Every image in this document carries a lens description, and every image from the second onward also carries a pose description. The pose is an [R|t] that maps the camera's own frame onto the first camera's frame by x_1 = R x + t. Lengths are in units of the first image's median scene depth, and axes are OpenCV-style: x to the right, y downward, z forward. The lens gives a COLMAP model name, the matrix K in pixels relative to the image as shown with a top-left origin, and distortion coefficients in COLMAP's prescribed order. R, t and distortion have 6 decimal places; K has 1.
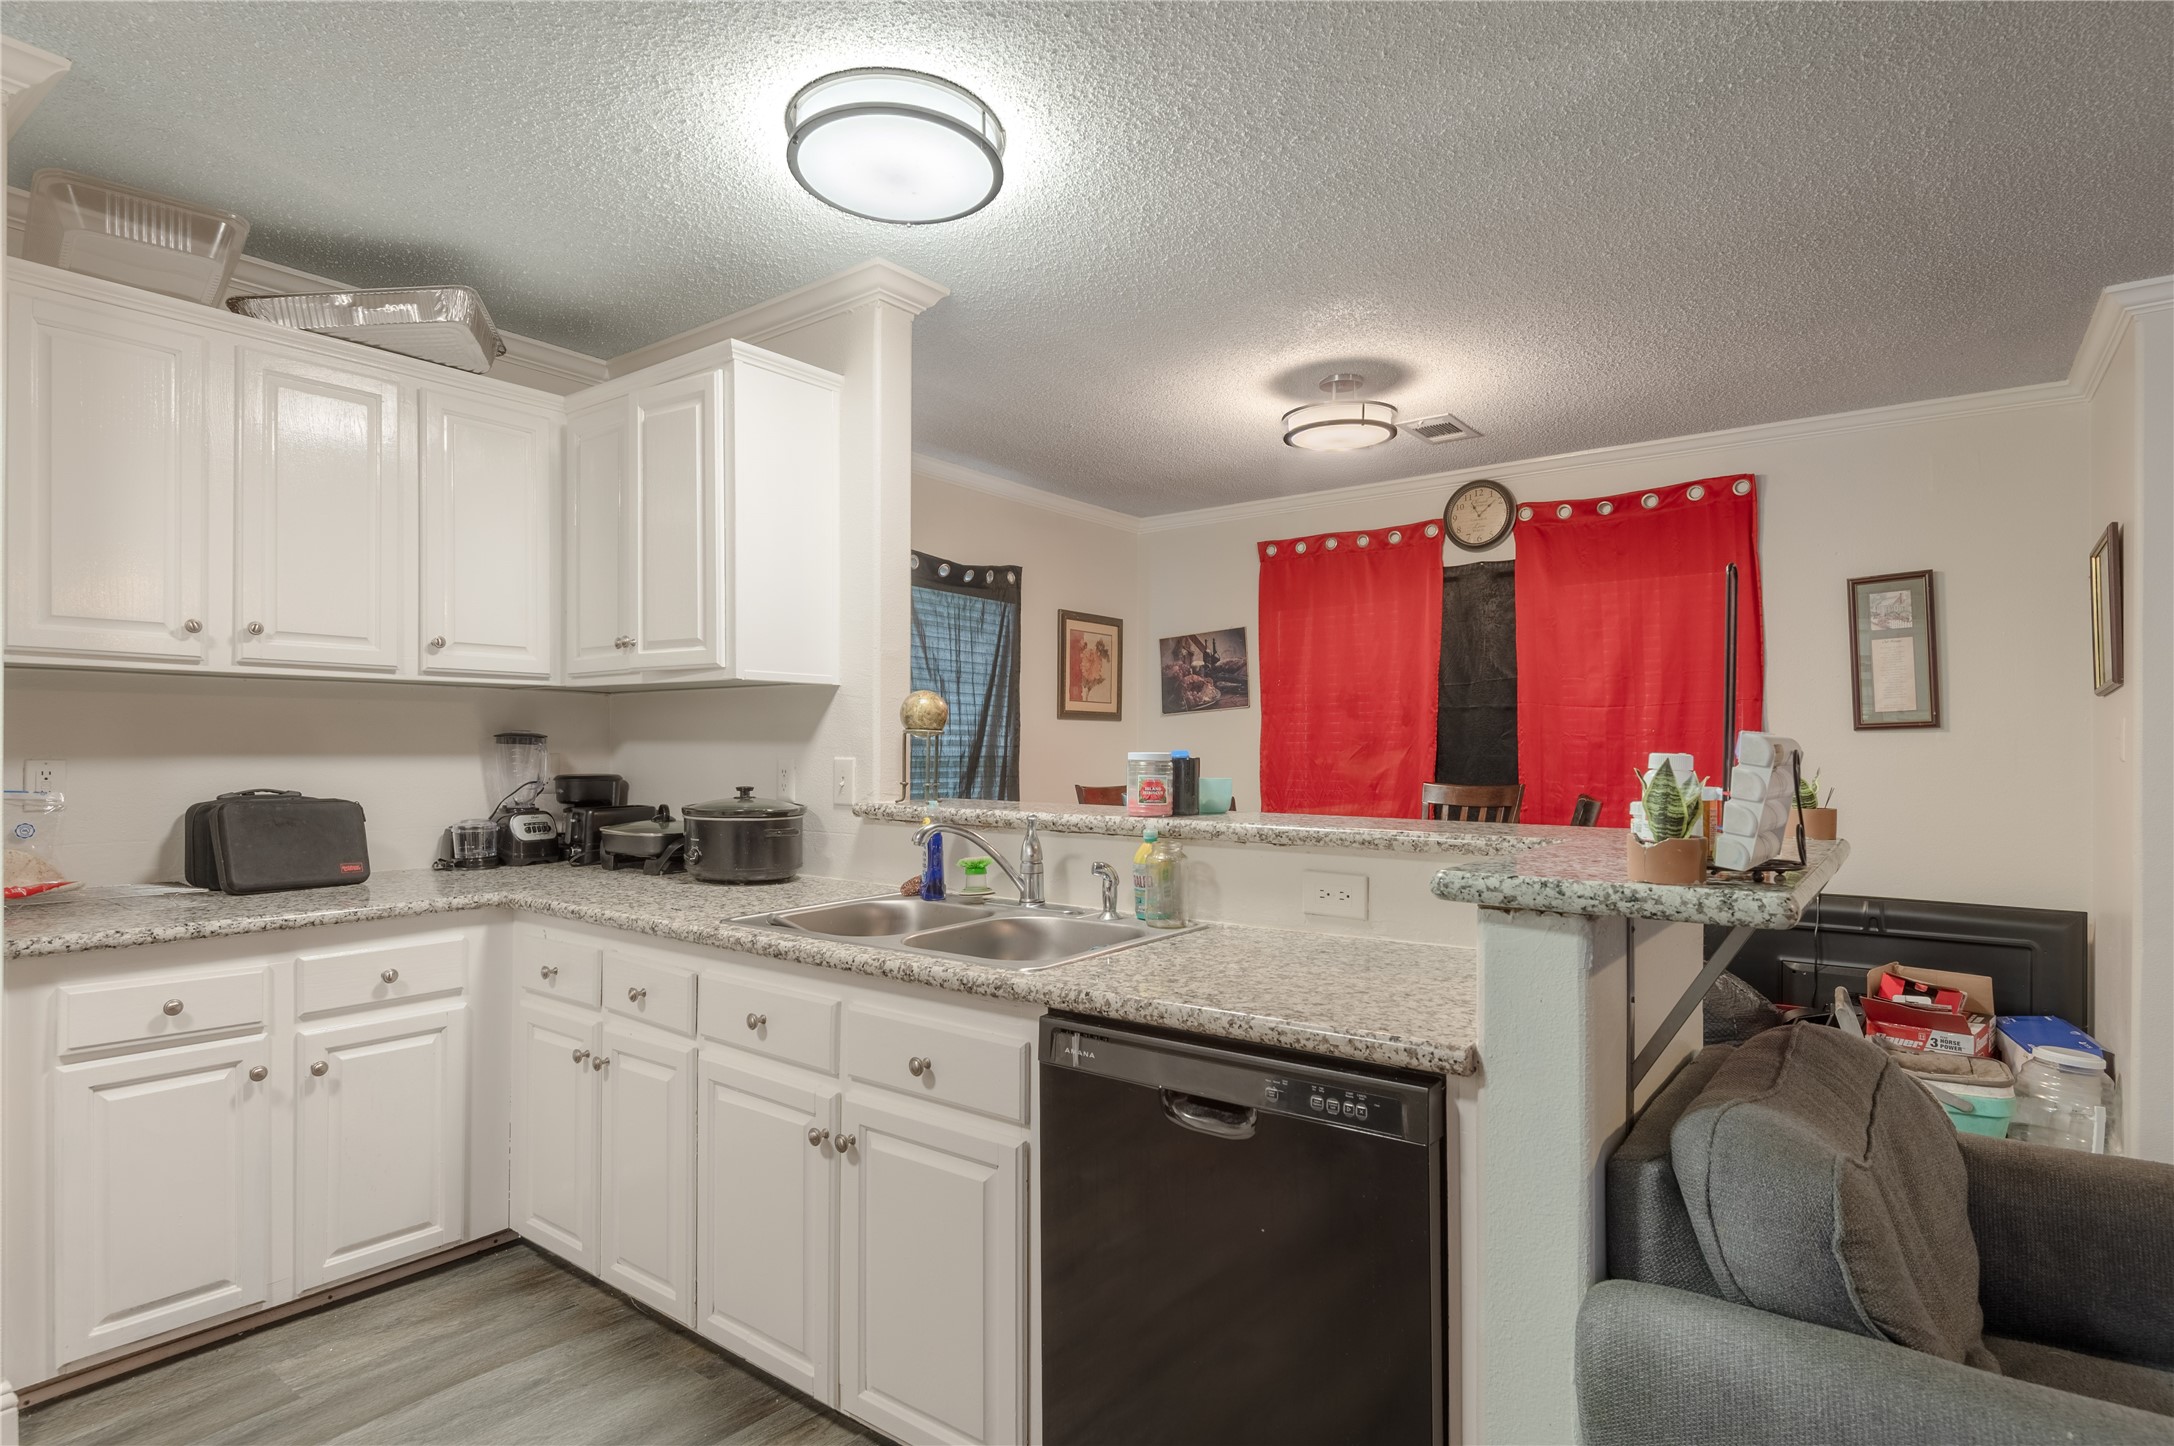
lens RADIAL K [[1130.0, 0, 1089.9], [0, 1130.0, 747.4], [0, 0, 1]] dist [0.029904, -0.018797]
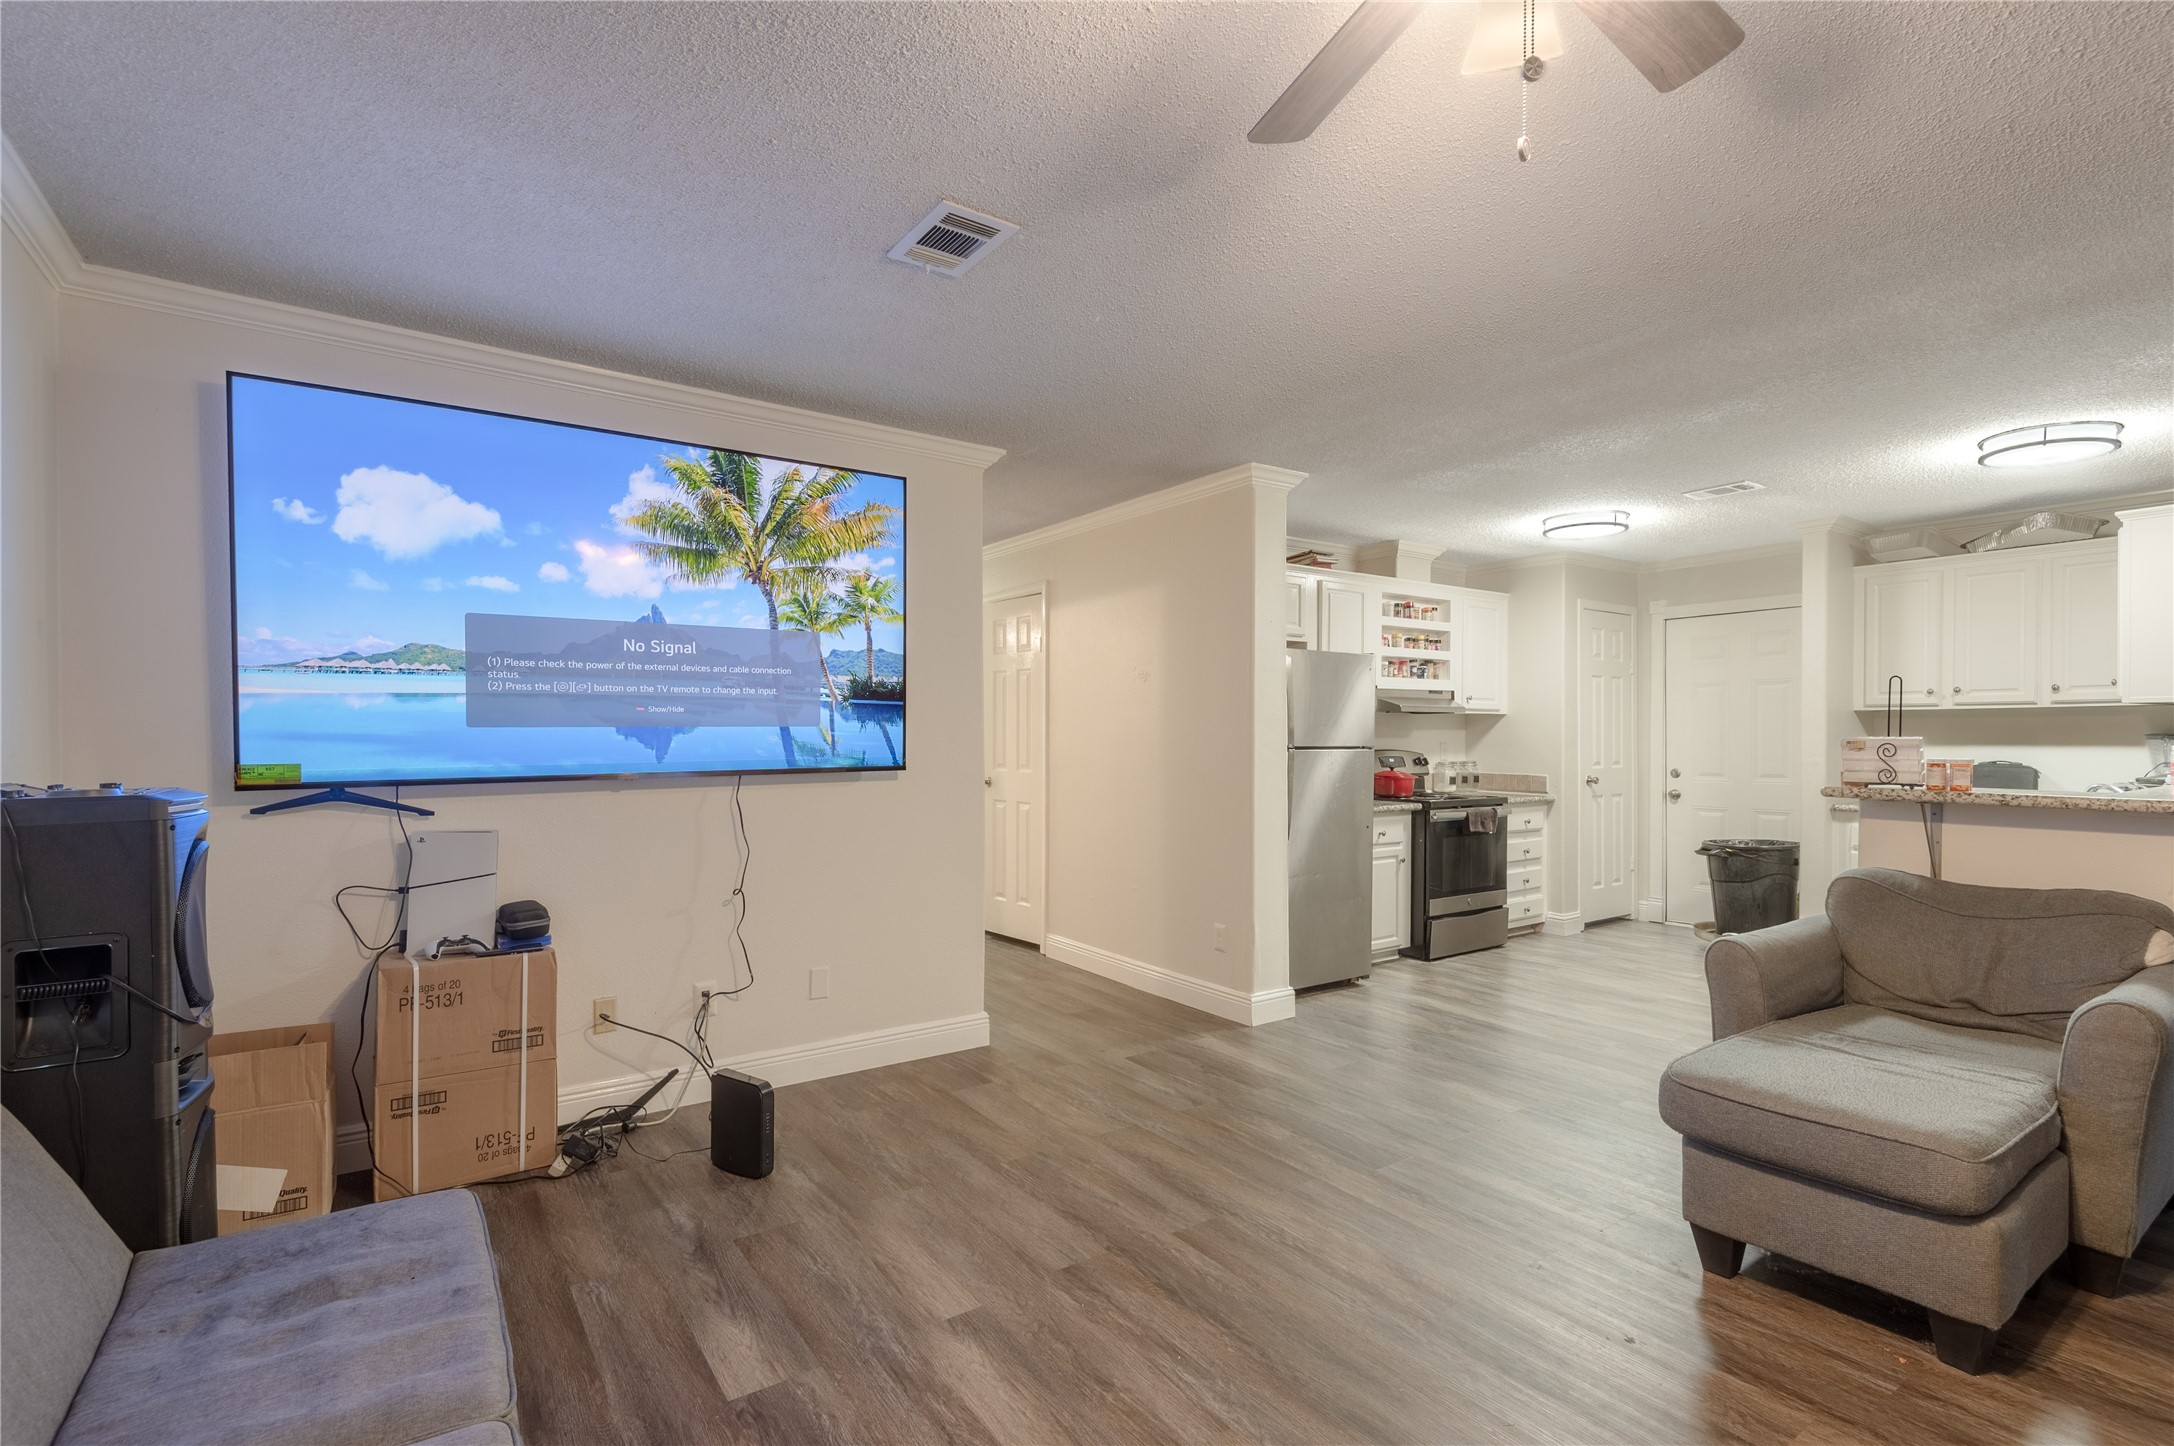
lens RADIAL K [[998.5, 0, 1083.4], [0, 998.5, 741.5], [0, 0, 1]] dist [0.002901, -0.000113]
pose [[-0.304105, 0.001765, -0.952637, 1.761579], [-0.001771, 0.999996, 0.002418, -0.001011], [0.952637, 0.002422, -0.304101, -0.075945]]
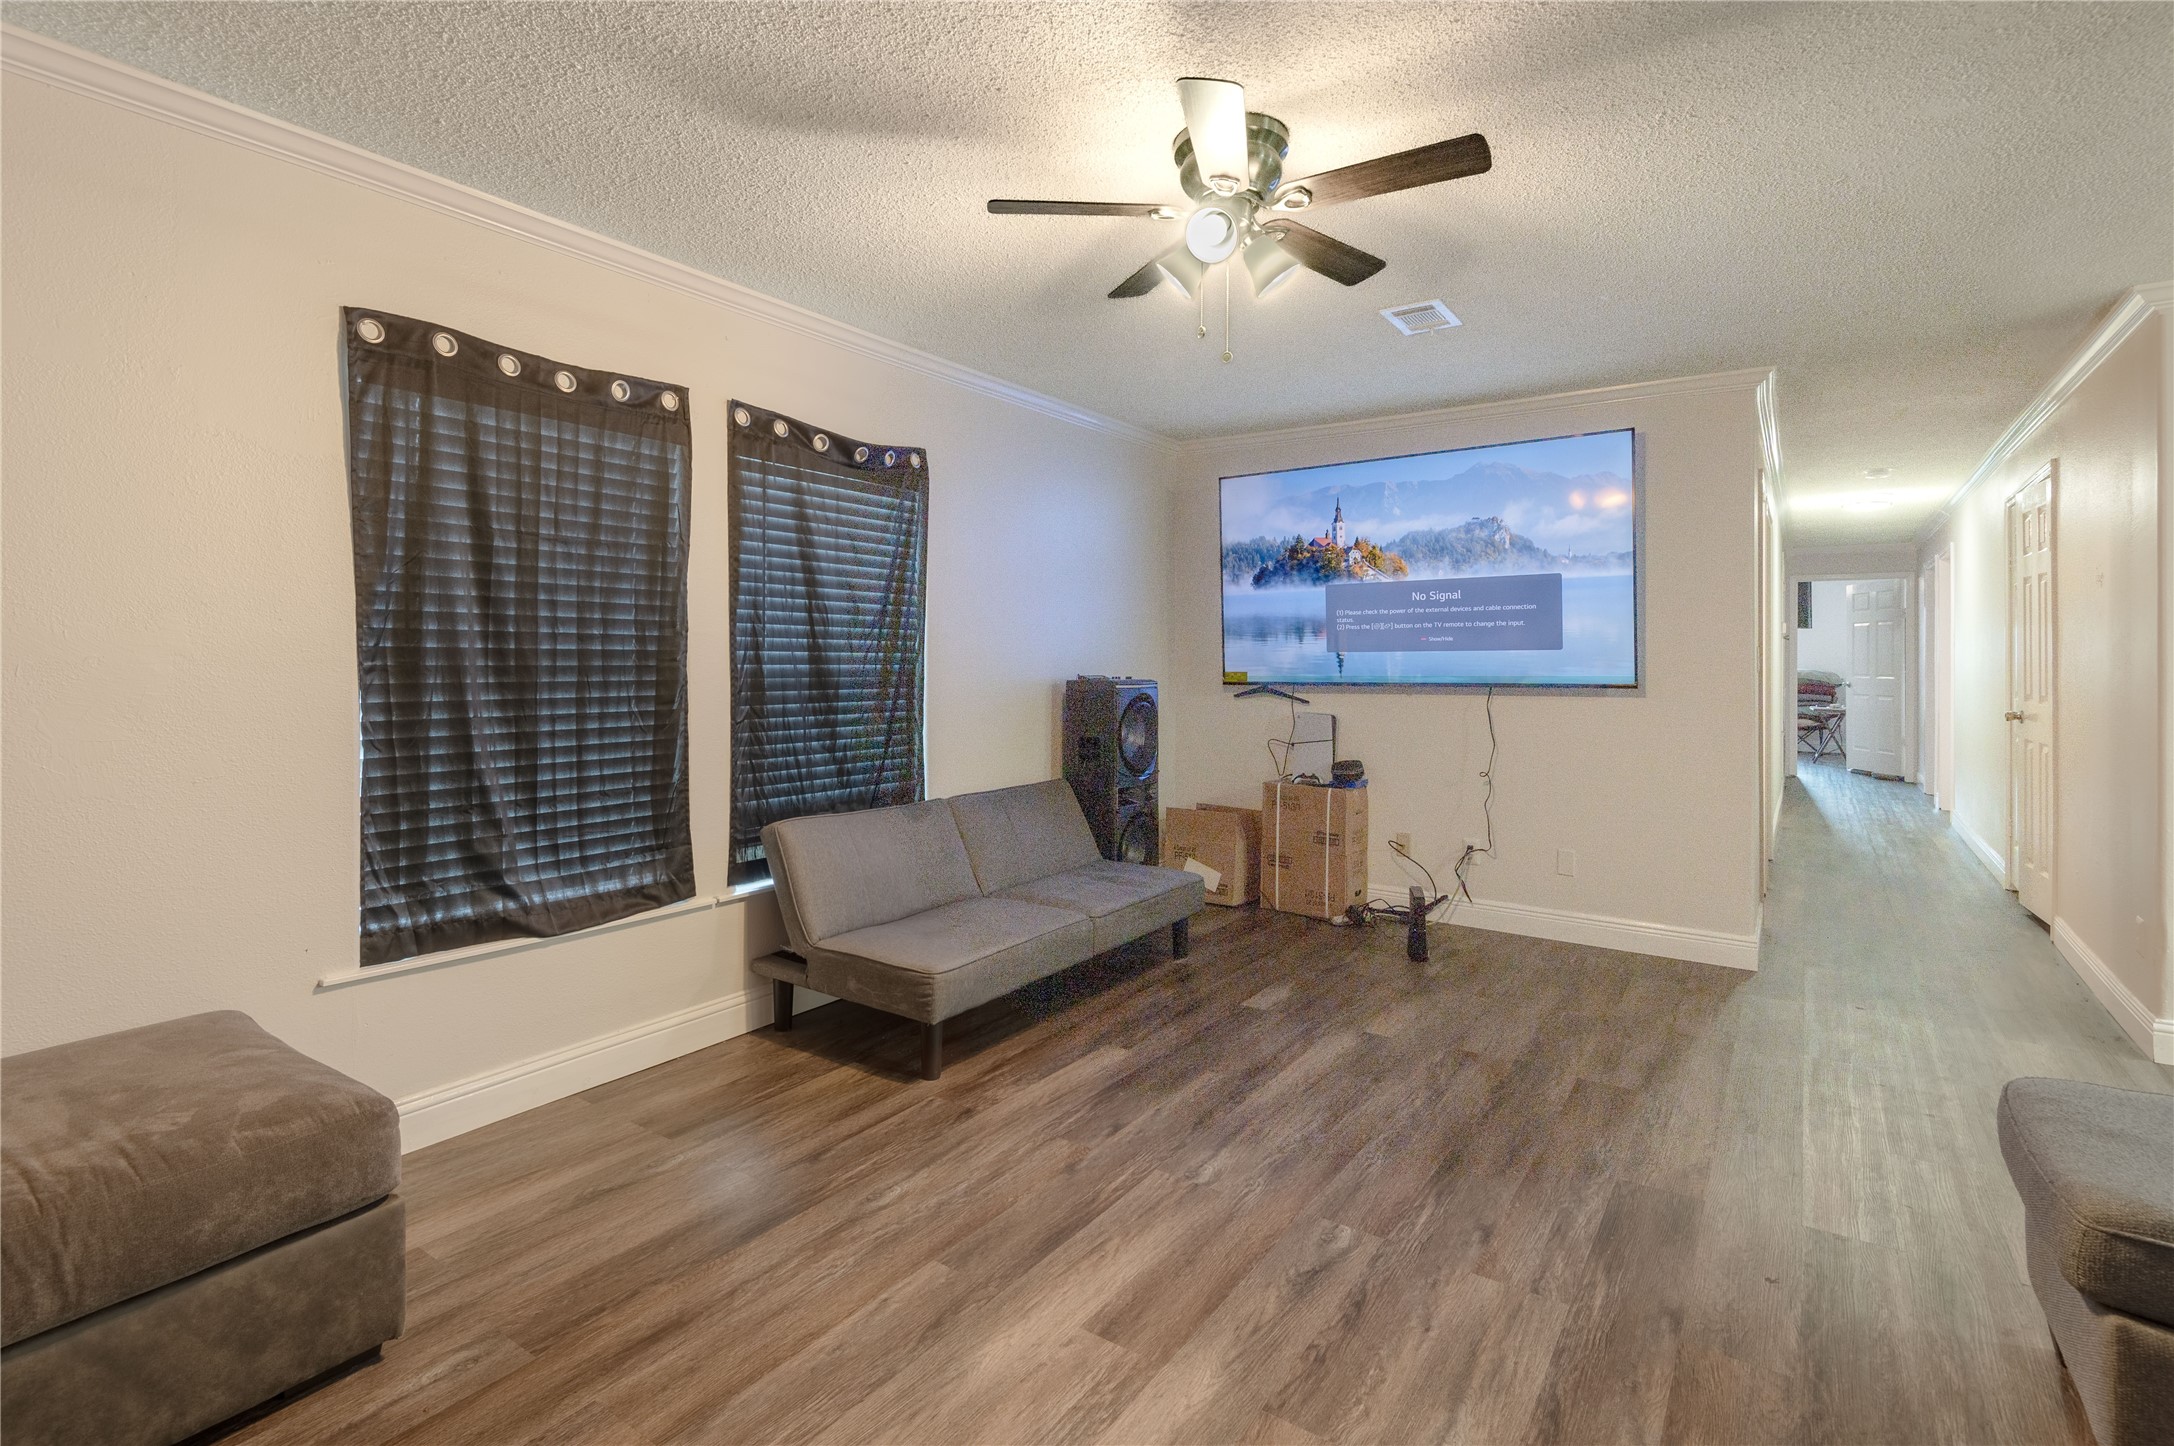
lens RADIAL K [[1012.2, 0, 1082.3], [0, 1012.2, 656.6], [0, 0, 1]] dist [0.013657, -0.000426]
pose [[-0.999264, -0.006547, -0.037809, 1.423475], [-0.006396, 0.999971, -0.004101, 0.005506], [0.037835, -0.003857, -0.999277, 0.856485]]
